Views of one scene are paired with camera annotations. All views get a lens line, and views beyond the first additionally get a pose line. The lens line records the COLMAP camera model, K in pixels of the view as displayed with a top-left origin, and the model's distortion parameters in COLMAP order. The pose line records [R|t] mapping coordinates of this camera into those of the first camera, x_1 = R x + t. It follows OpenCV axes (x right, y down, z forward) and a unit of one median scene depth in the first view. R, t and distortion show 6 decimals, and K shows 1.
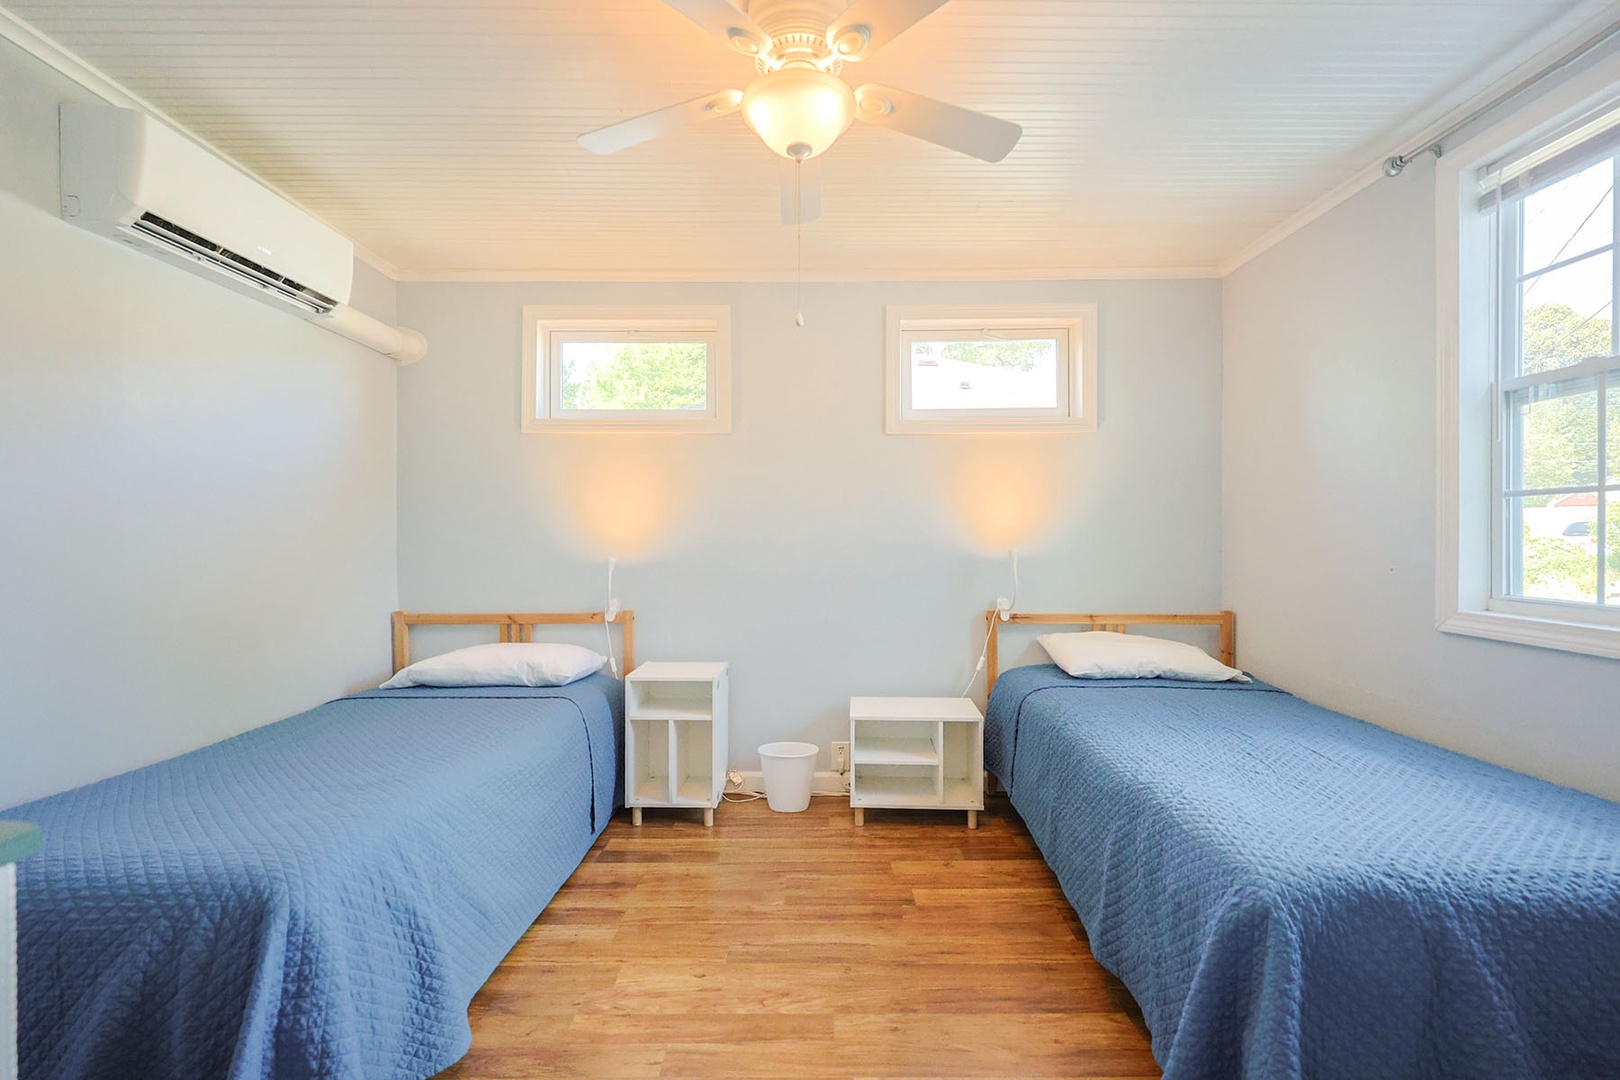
lens RADIAL K [[683.3, 0, 814.9], [0, 683.3, 541.6], [0, 0, 1]] dist [-0.005145, -0.001383]
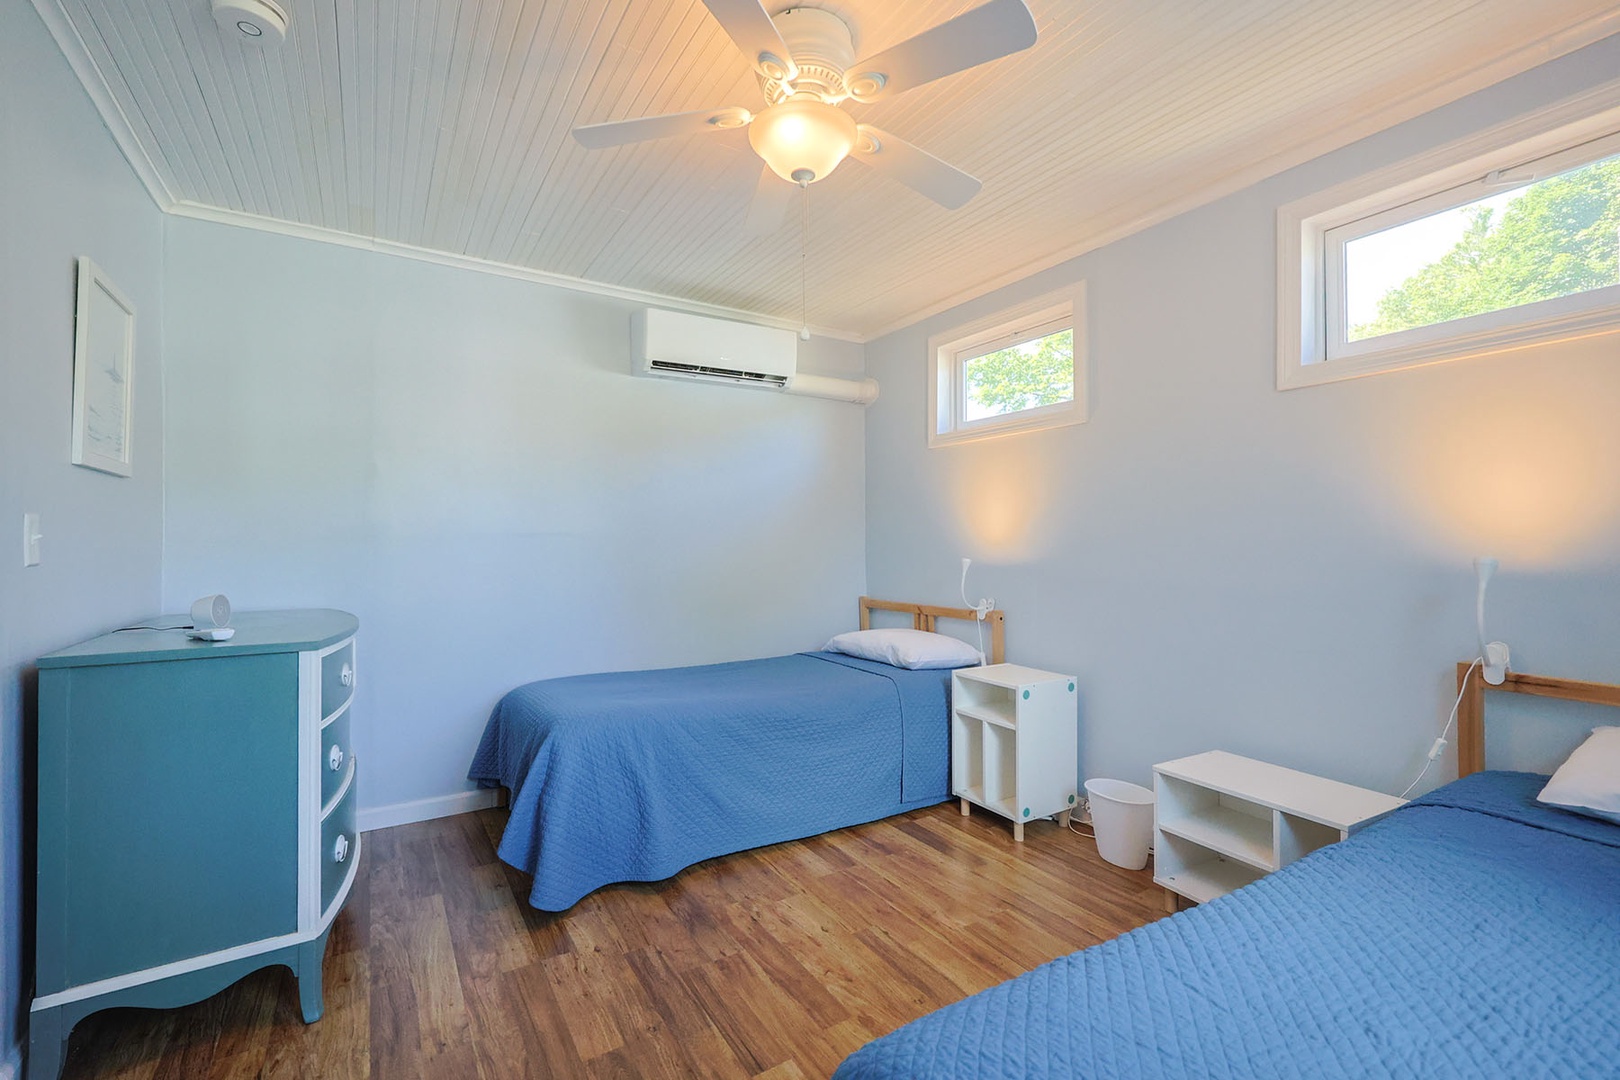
lens RADIAL K [[683.3, 0, 811.4], [0, 683.3, 545.3], [0, 0, 1]] dist [-0.005145, -0.001383]
pose [[0.533757, 0.002531, -0.845634, 0.505615], [-0.000990, 0.999997, 0.002368, 0.000674], [0.845637, -0.000427, 0.533758, 0.251013]]
